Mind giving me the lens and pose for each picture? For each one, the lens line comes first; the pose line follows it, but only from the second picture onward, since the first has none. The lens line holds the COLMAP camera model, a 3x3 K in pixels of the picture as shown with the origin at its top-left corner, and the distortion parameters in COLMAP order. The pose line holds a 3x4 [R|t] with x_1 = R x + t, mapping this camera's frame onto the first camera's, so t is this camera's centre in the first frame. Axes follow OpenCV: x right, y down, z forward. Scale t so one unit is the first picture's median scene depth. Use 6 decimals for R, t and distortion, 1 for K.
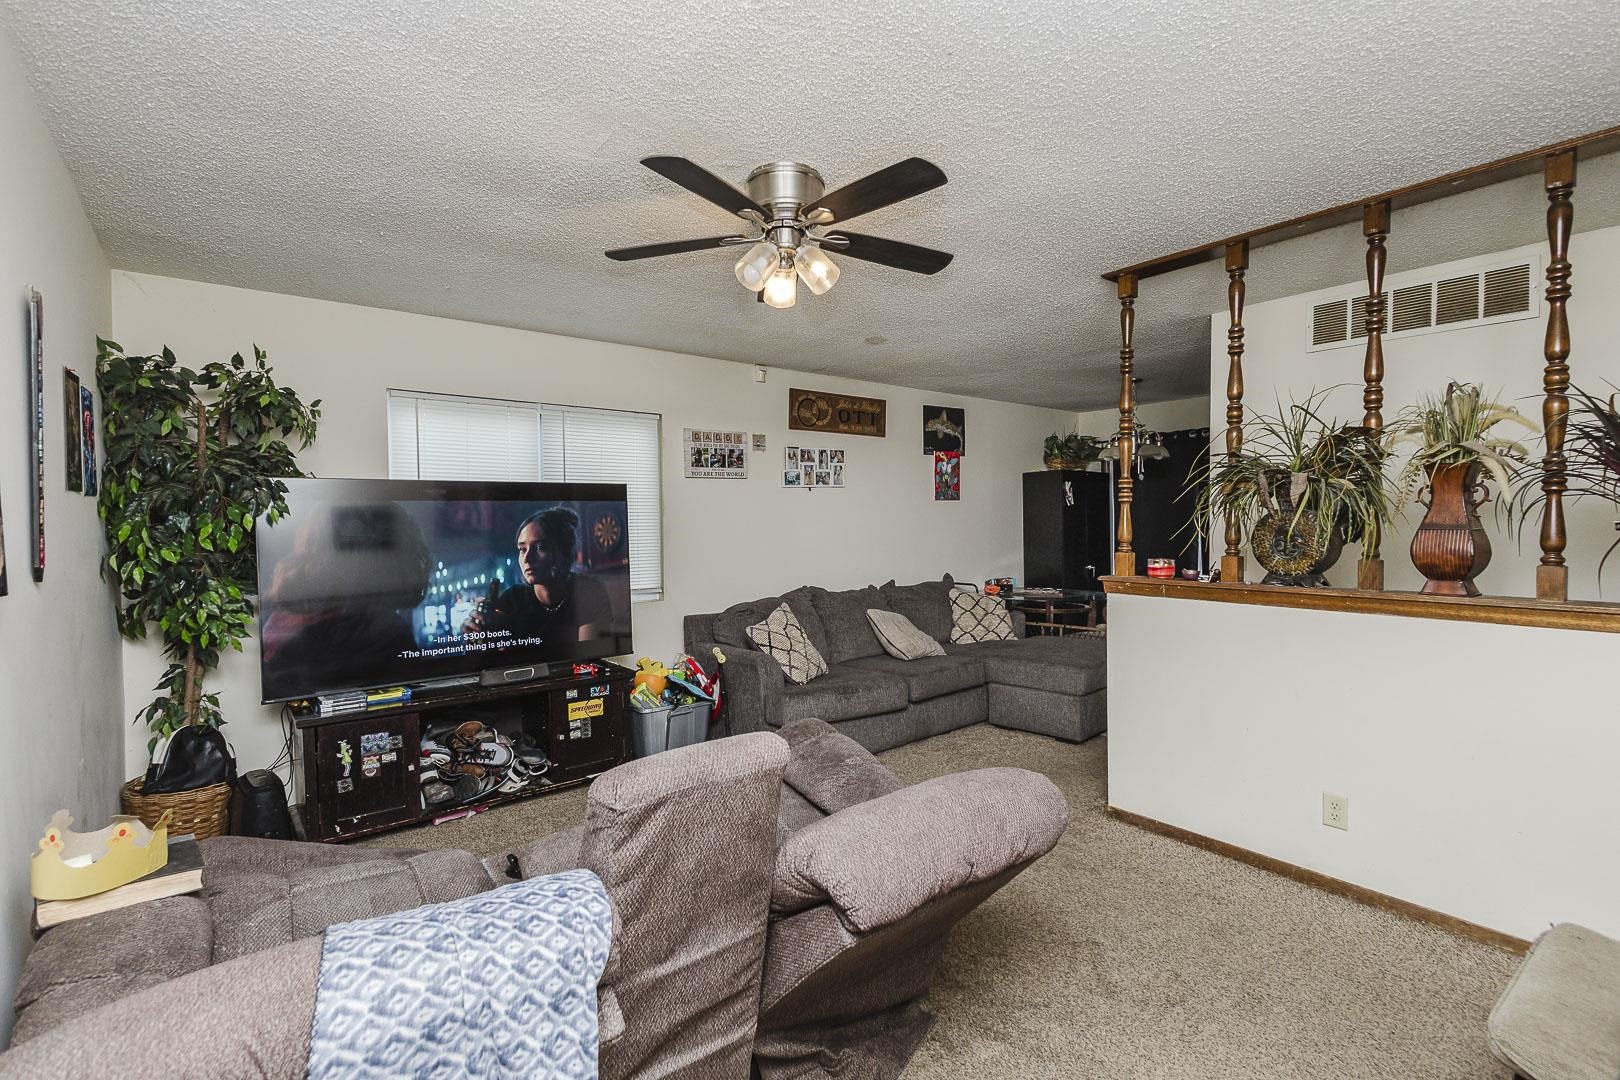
lens RADIAL K [[746.9, 0, 810.1], [0, 746.9, 536.8], [0, 0, 1]] dist [0.001257, -0.000135]
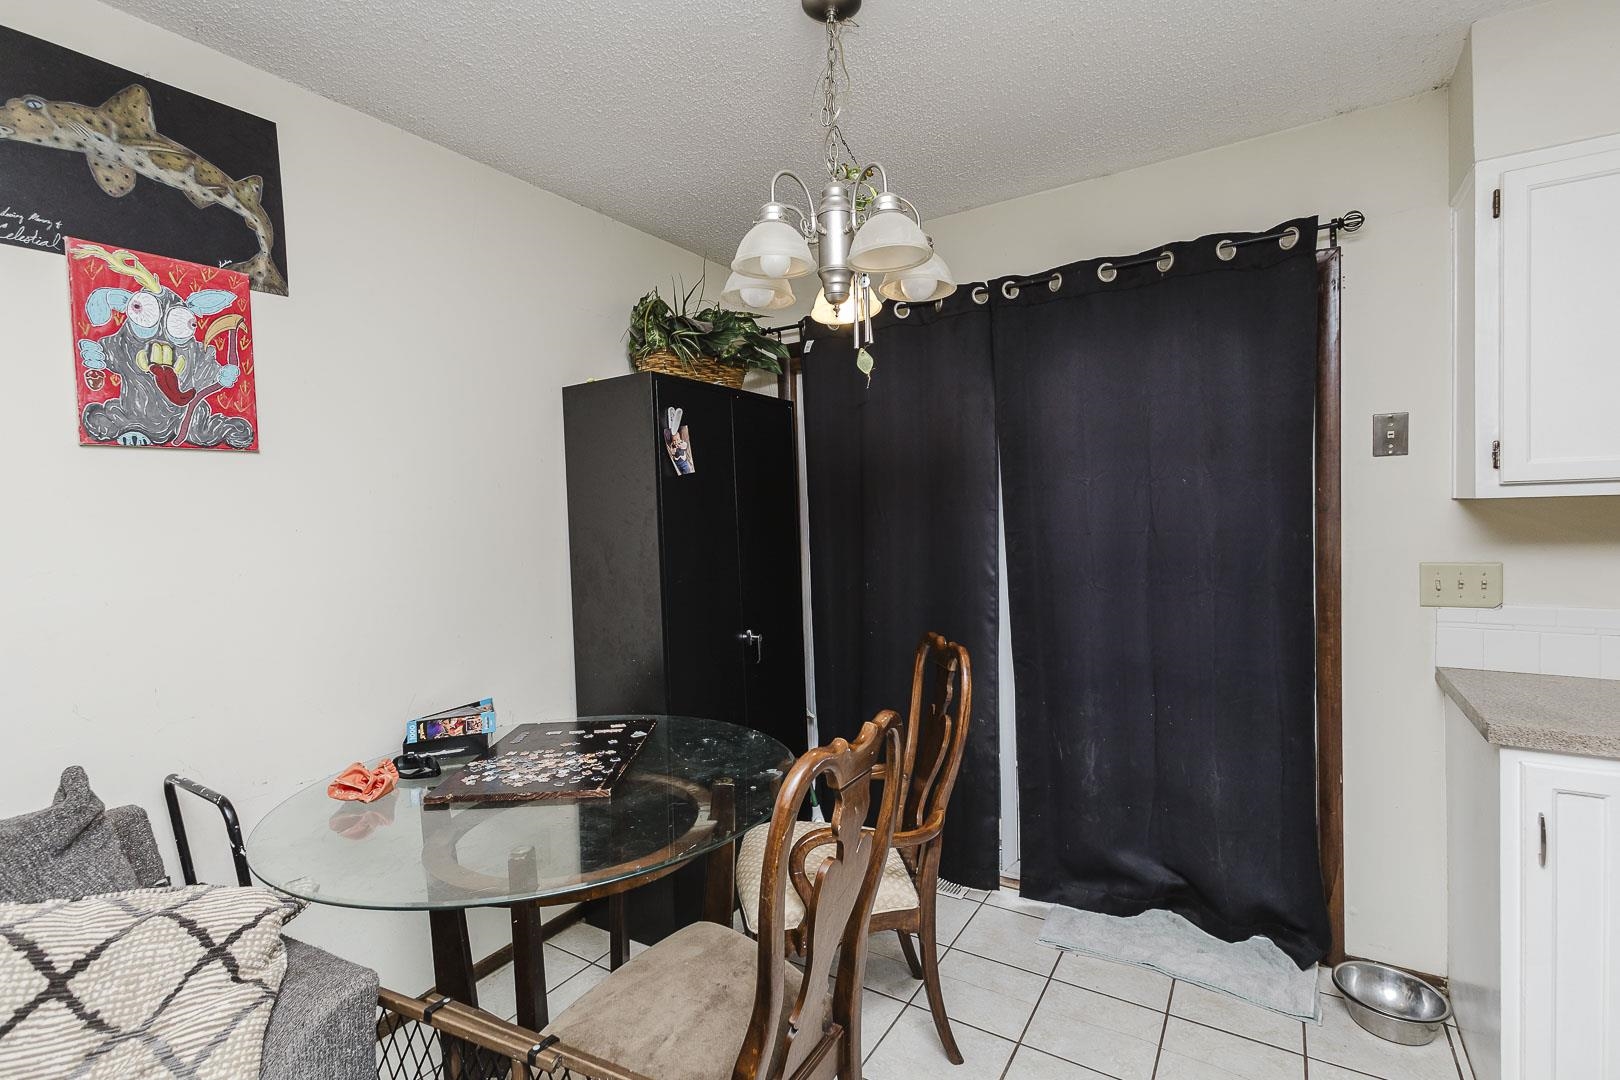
lens RADIAL K [[746.9, 0, 810.1], [0, 746.9, 536.8], [0, 0, 1]] dist [0.001257, -0.000135]
pose [[0.941881, -0.027435, 0.334823, 0.296376], [0.024094, 0.999610, 0.014130, -0.016433], [-0.335080, -0.005242, 0.942175, 0.671267]]
